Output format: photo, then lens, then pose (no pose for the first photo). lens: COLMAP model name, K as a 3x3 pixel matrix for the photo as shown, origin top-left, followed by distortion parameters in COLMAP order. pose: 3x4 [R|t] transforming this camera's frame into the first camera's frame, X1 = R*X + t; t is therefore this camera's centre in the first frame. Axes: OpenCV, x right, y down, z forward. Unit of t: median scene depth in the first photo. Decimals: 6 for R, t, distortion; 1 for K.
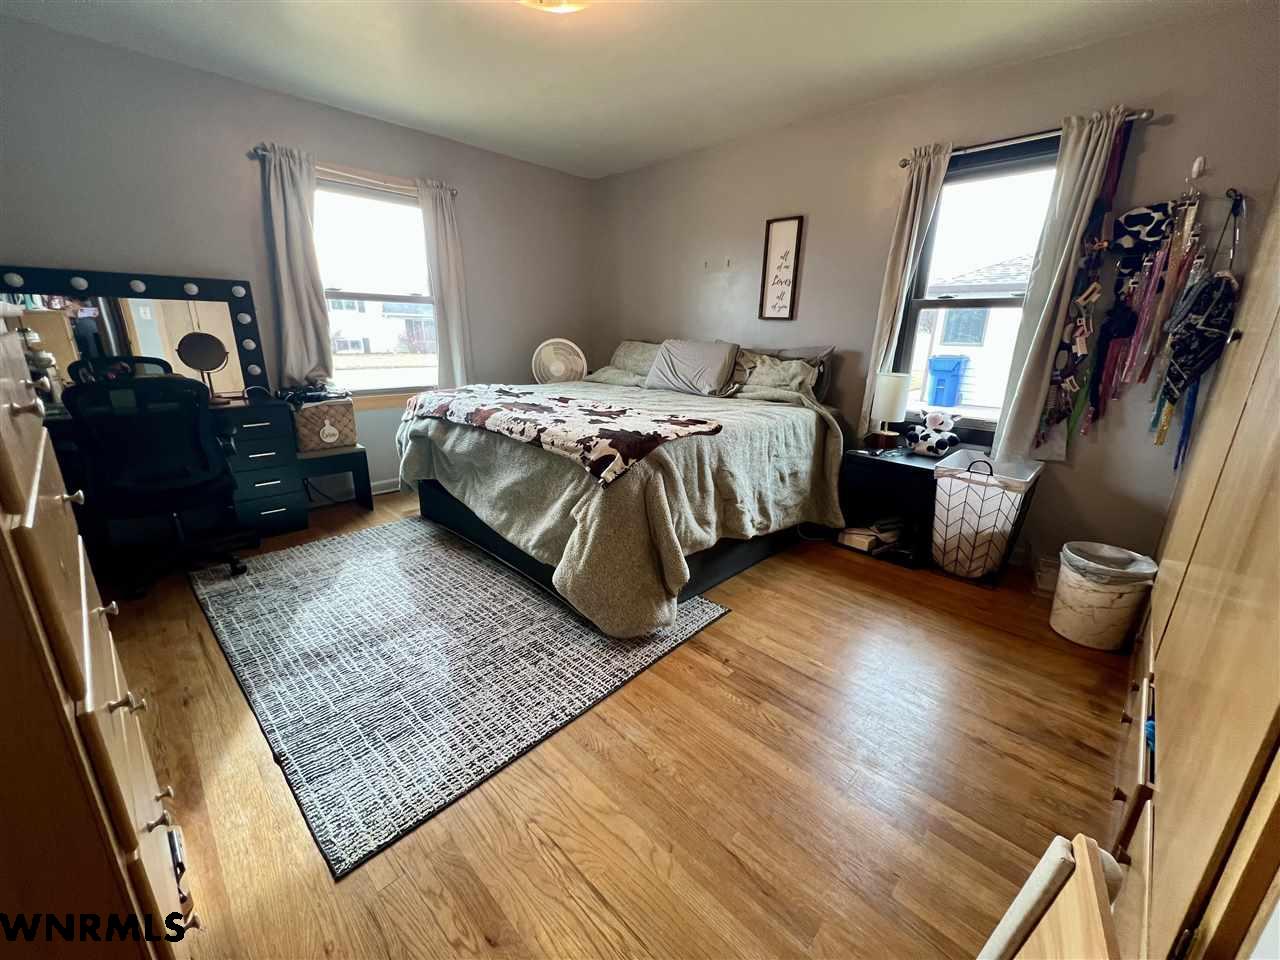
lens RADIAL K [[512.7, 0, 641.9], [0, 512.7, 478.8], [0, 0, 1]] dist [-0.003298, -0.000108]
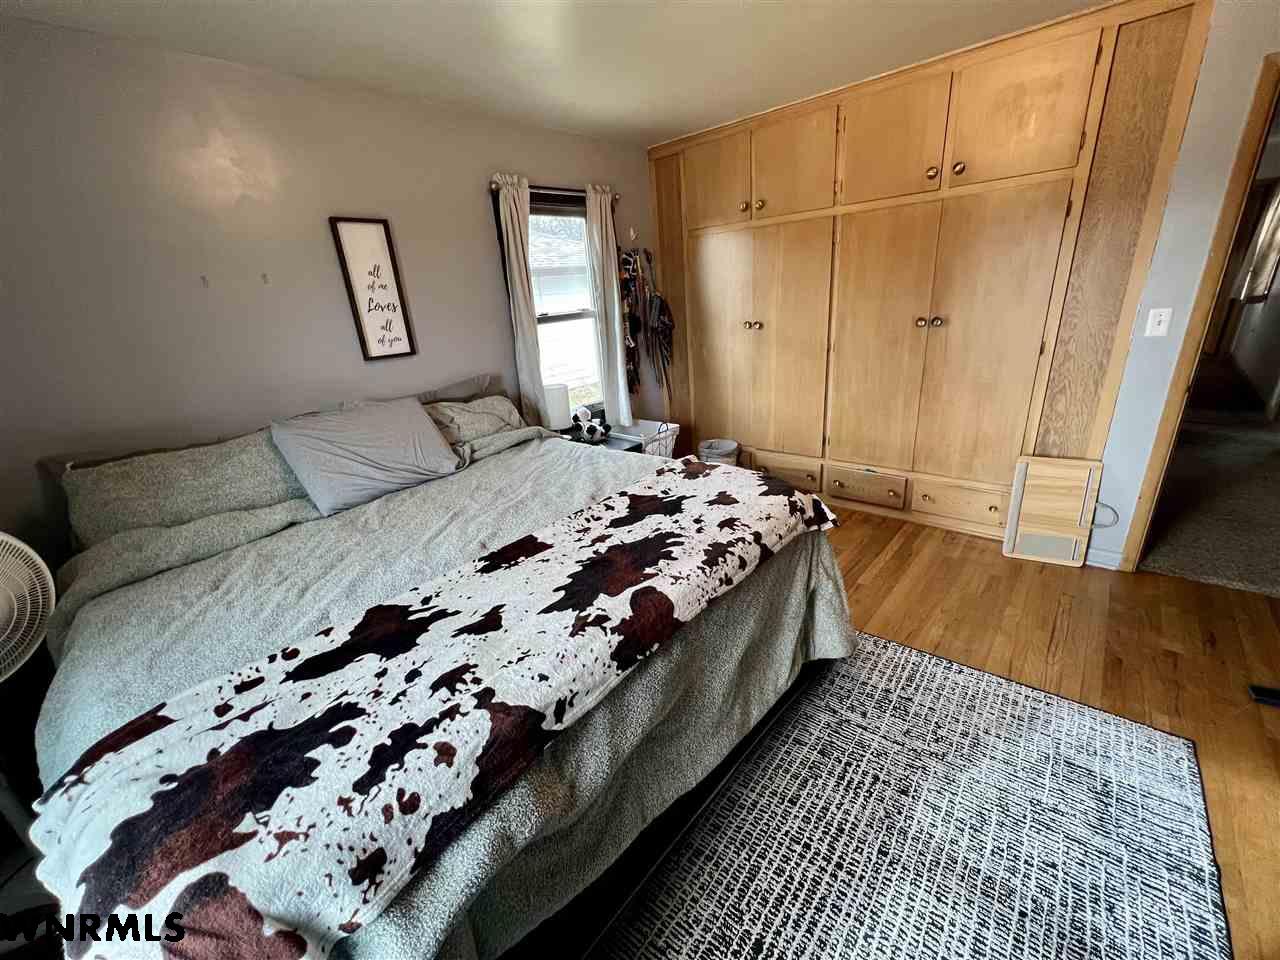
lens RADIAL K [[512.7, 0, 640.7], [0, 512.7, 482.5], [0, 0, 1]] dist [-0.003298, -0.000108]
pose [[-0.052287, -0.364742, 0.929639, -0.678362], [0.353325, 0.863942, 0.358839, -0.391489], [-0.934038, 0.347227, 0.083700, 0.890358]]
